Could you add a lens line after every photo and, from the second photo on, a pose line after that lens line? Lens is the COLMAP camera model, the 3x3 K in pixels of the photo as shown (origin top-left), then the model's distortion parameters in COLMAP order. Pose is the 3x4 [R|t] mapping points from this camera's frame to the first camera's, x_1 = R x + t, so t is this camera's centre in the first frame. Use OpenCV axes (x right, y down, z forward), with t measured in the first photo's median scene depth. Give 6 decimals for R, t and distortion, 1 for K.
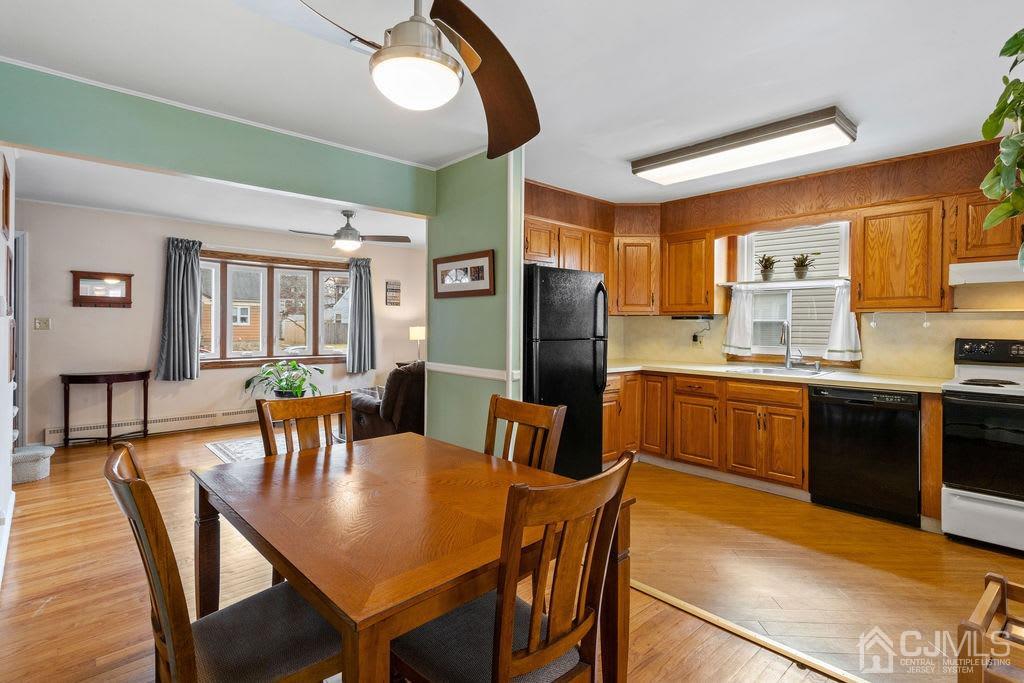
lens RADIAL K [[483.7, 0, 505.5], [0, 483.7, 327.6], [0, 0, 1]] dist [-0.000397, -0.000270]
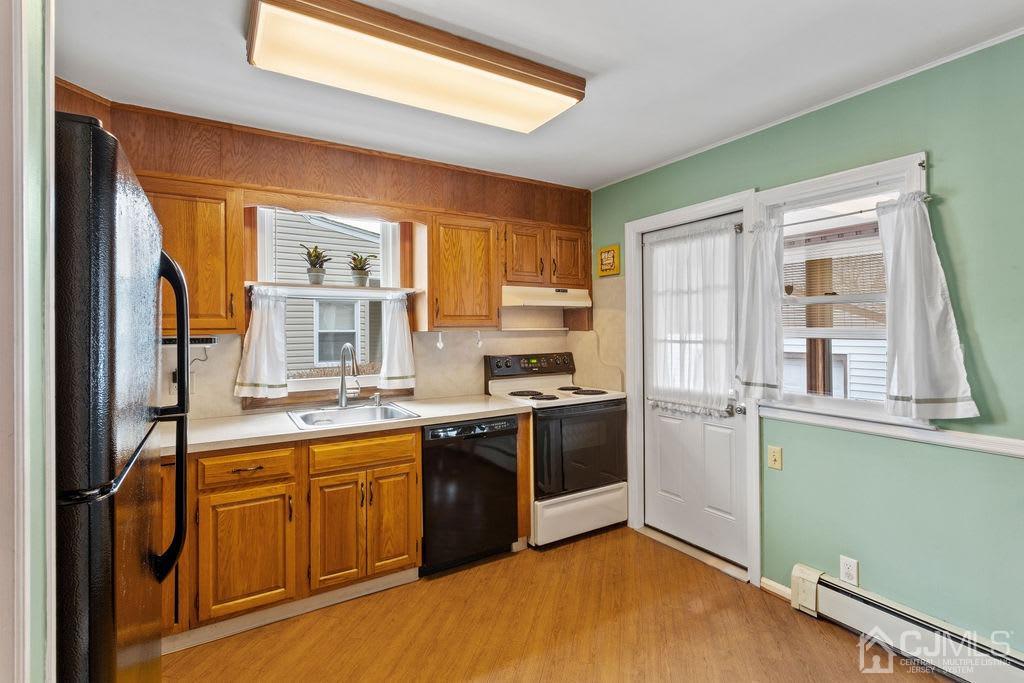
lens RADIAL K [[483.7, 0, 505.5], [0, 483.7, 327.6], [0, 0, 1]] dist [-0.000397, -0.000270]
pose [[0.200569, -0.002320, 0.979677, -0.093520], [0.019570, 0.999807, -0.001639, -0.034138], [-0.979484, 0.019501, 0.200576, 0.692274]]
